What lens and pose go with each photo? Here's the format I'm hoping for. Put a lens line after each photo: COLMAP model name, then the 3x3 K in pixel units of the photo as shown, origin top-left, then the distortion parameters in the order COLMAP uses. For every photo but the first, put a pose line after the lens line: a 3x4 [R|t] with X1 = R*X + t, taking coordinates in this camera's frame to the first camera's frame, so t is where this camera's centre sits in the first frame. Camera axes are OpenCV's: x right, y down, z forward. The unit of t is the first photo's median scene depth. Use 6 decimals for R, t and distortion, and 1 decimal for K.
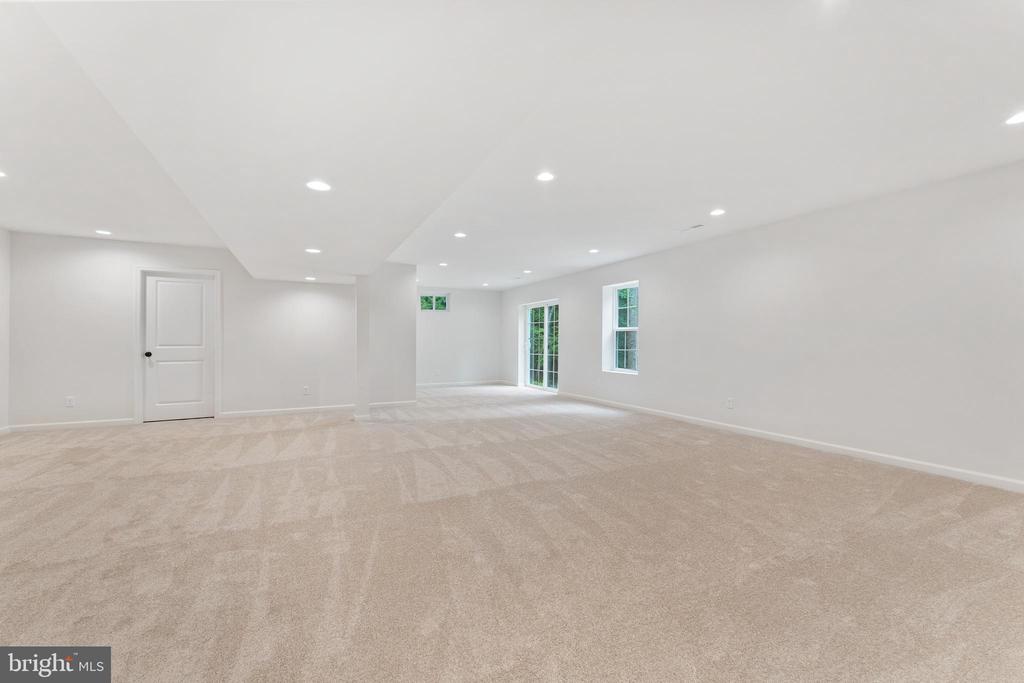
lens RADIAL K [[412.6, 0, 512.0], [0, 412.6, 341.5], [0, 0, 1]] dist [-0.001623, -0.000173]
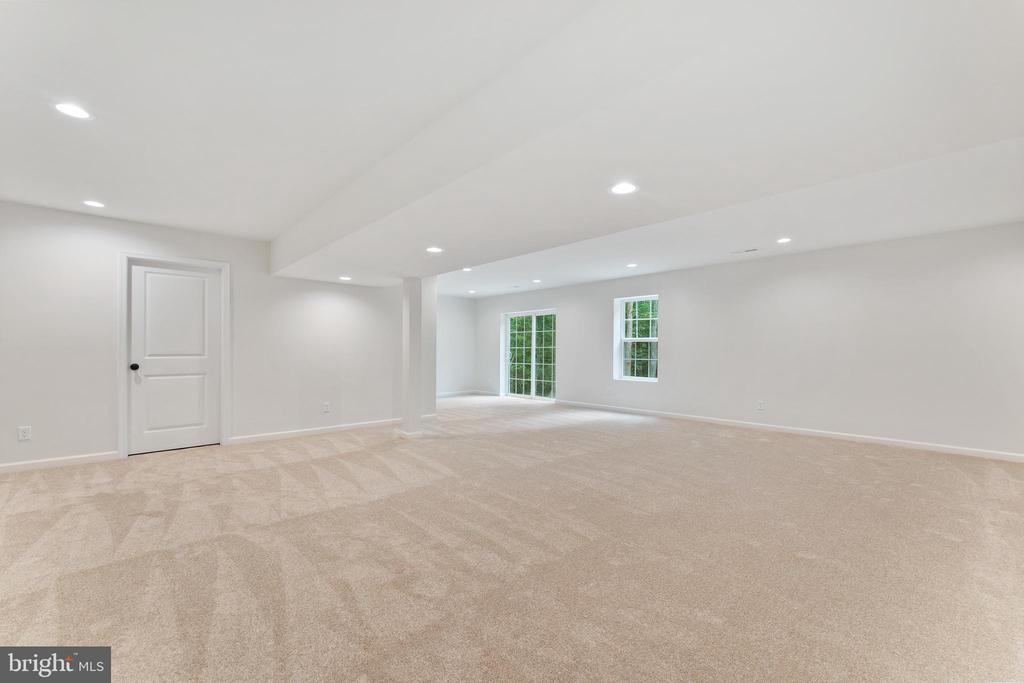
lens RADIAL K [[415.5, 0, 512.9], [0, 415.5, 352.6], [0, 0, 1]] dist [-0.004844, -0.000244]
pose [[0.962777, 0.001176, 0.270295, -0.384884], [-0.002778, 0.999981, 0.005547, -0.001832], [-0.270283, -0.006091, 0.962762, 0.061583]]
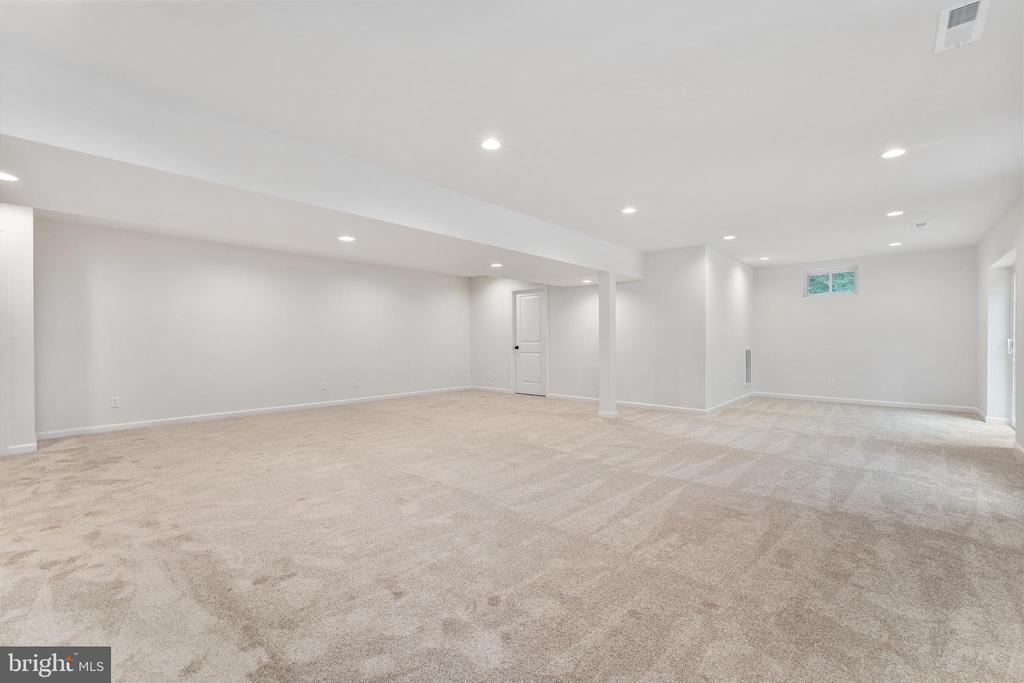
lens RADIAL K [[432.6, 0, 512.0], [0, 432.6, 341.5], [0, 0, 1]] dist [0.000980, 0.000068]
pose [[0.367596, 0.004140, -0.929976, 0.509149], [0.001790, 0.999985, 0.005159, 0.001469], [0.929984, -0.003561, 0.367583, 0.389496]]
